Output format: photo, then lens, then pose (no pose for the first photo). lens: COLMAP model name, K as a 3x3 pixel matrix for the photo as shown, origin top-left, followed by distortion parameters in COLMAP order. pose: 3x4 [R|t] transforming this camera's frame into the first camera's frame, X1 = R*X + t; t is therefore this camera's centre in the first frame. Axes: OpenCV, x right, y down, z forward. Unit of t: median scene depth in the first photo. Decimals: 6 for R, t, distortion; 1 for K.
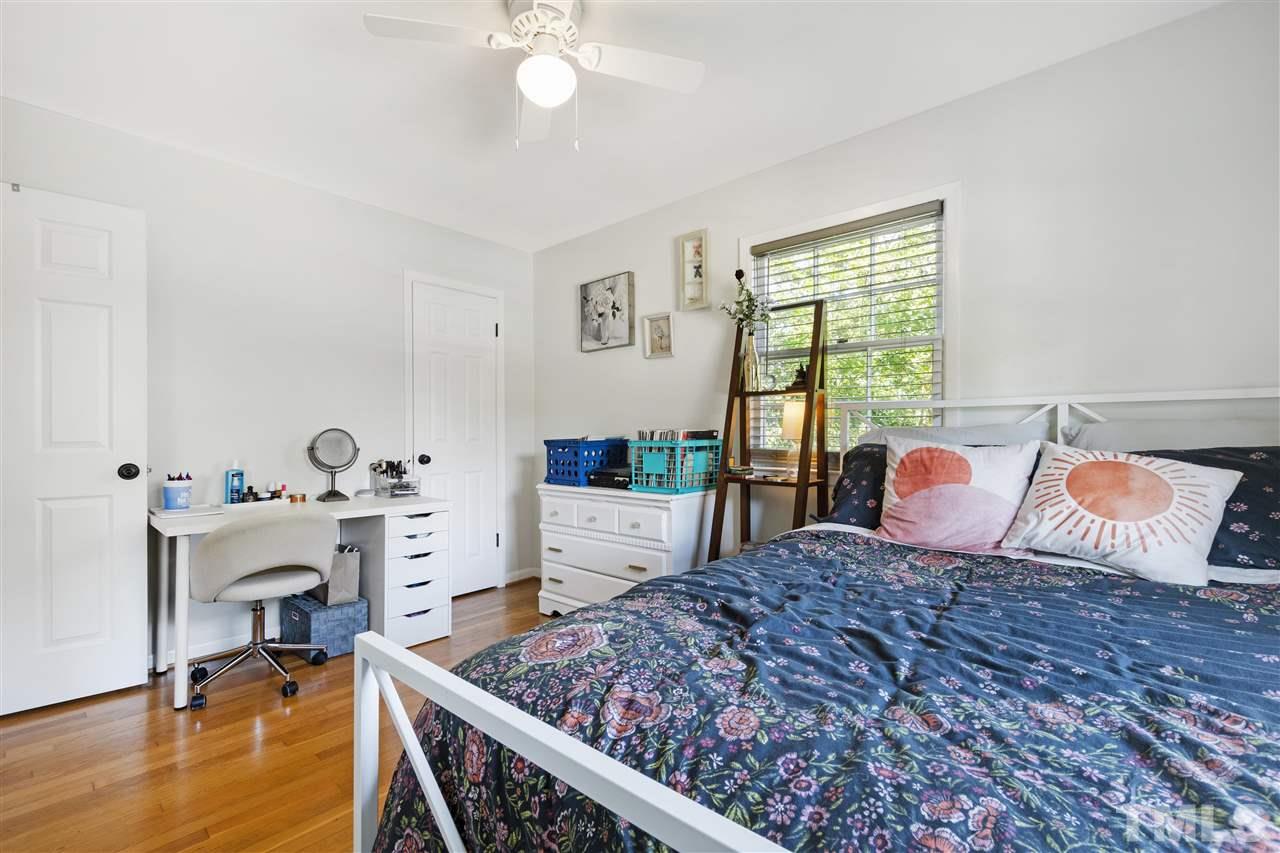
lens RADIAL K [[559.1, 0, 636.2], [0, 559.1, 434.9], [0, 0, 1]] dist [0.003939, -0.001464]
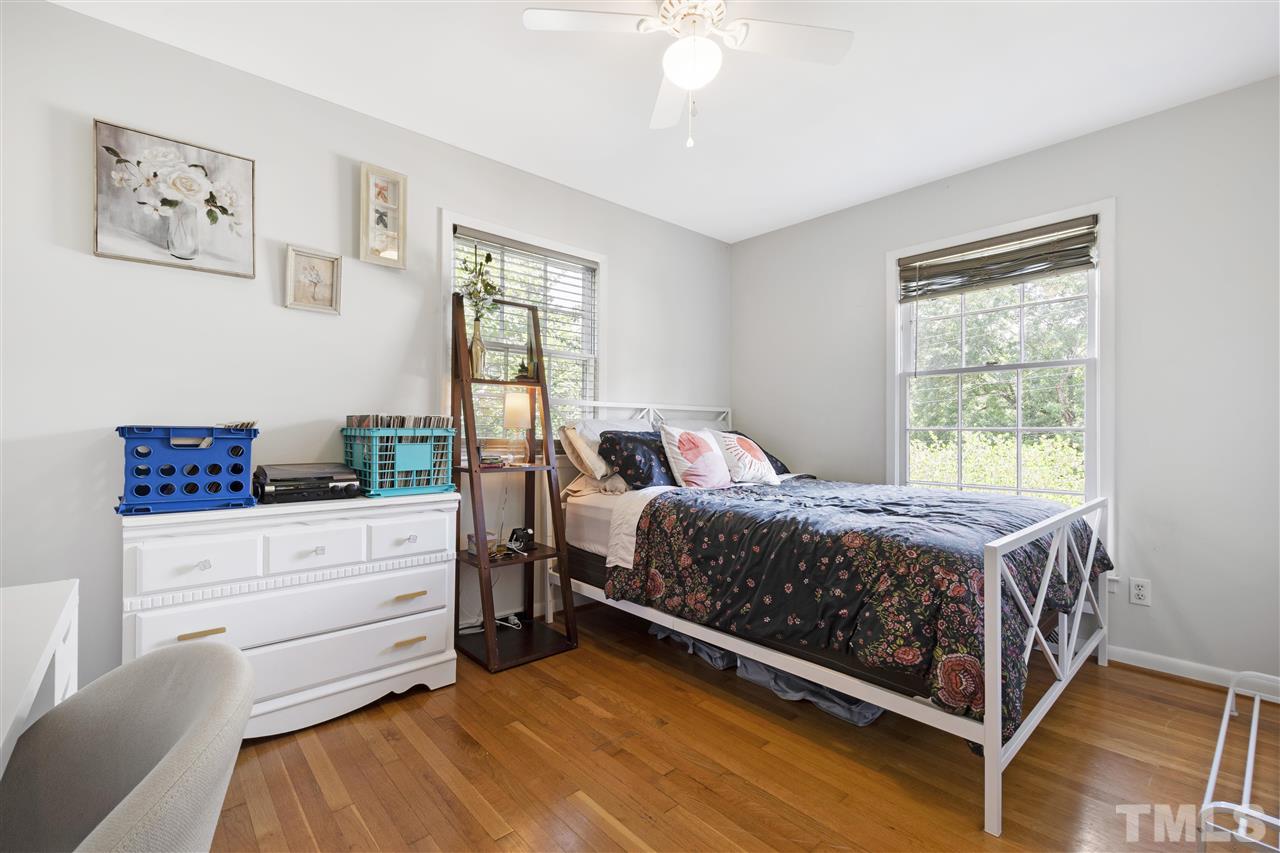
lens RADIAL K [[559.1, 0, 636.0], [0, 559.1, 426.1], [0, 0, 1]] dist [0.003939, -0.001464]
pose [[0.109465, 0.012603, 0.993911, -0.655844], [-0.002809, 0.999920, -0.012369, 0.014837], [-0.993987, -0.001438, 0.109492, 0.558312]]
